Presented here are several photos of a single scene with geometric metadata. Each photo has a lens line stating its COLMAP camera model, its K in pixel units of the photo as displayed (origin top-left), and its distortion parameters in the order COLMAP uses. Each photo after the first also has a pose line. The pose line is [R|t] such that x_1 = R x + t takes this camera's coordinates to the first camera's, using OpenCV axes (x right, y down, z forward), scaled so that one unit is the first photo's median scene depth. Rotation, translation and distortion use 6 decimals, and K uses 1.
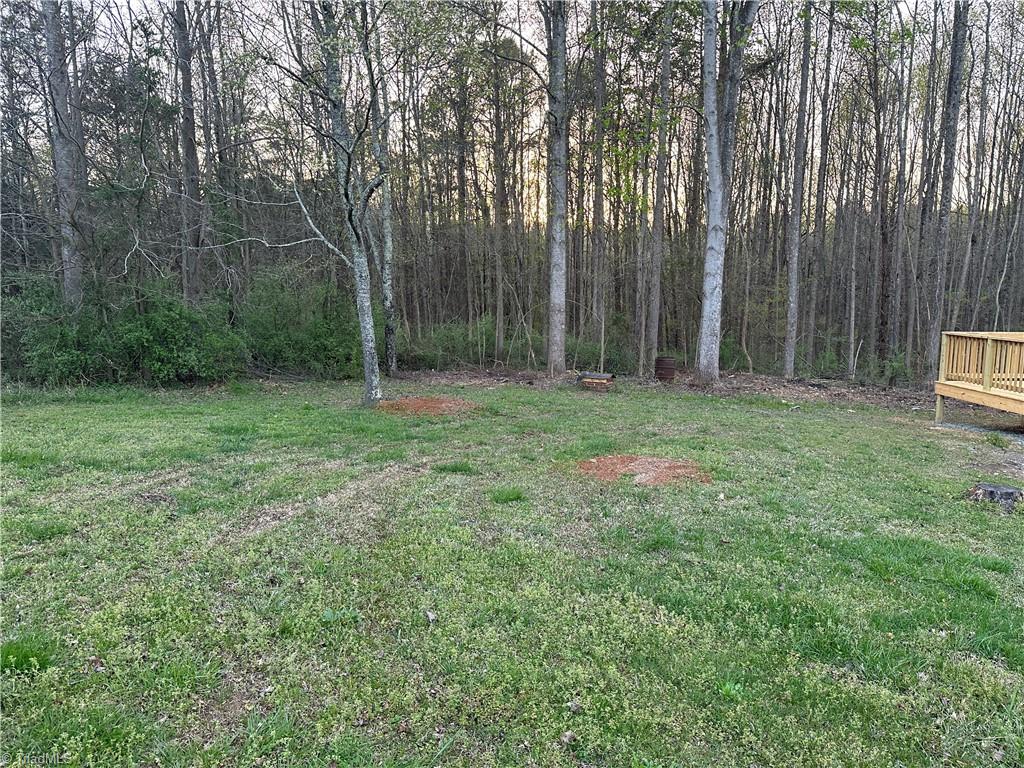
lens RADIAL K [[736.0, 0, 519.0], [0, 736.0, 385.9], [0, 0, 1]] dist [0.120692, -0.185041]
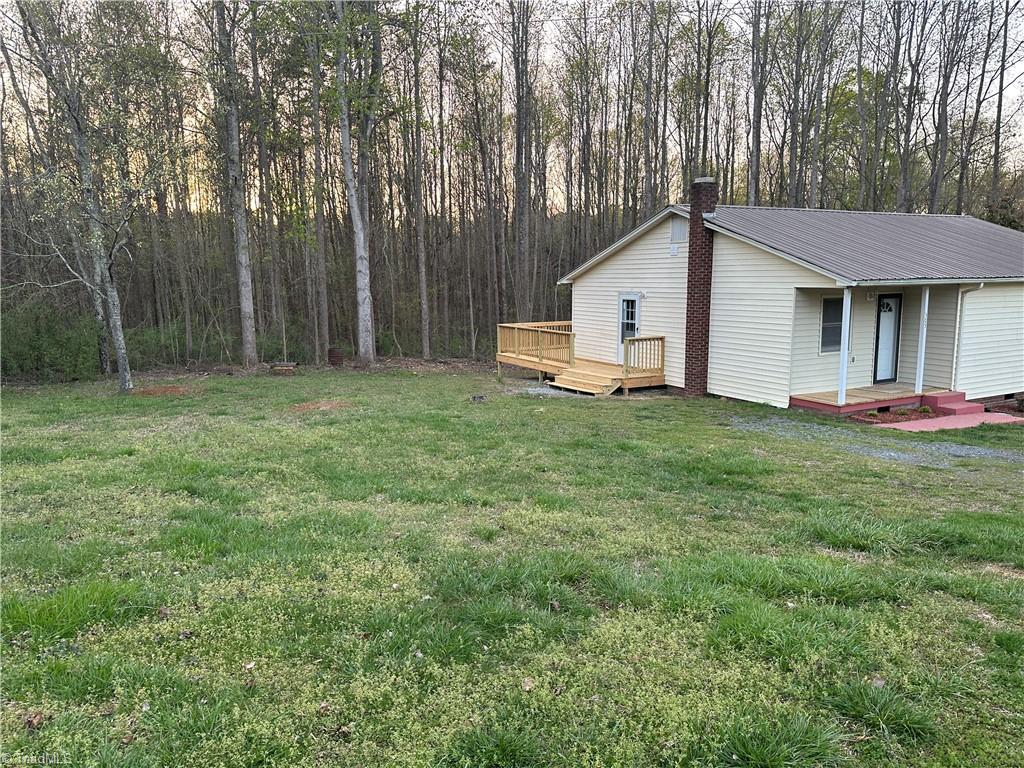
lens RADIAL K [[736.0, 0, 519.0], [0, 736.0, 385.9], [0, 0, 1]] dist [0.120692, -0.185041]
pose [[0.906736, -0.080069, 0.414029, -0.069726], [0.075061, 0.996775, 0.028379, 0.017706], [-0.414966, 0.005345, 0.909821, -0.405683]]
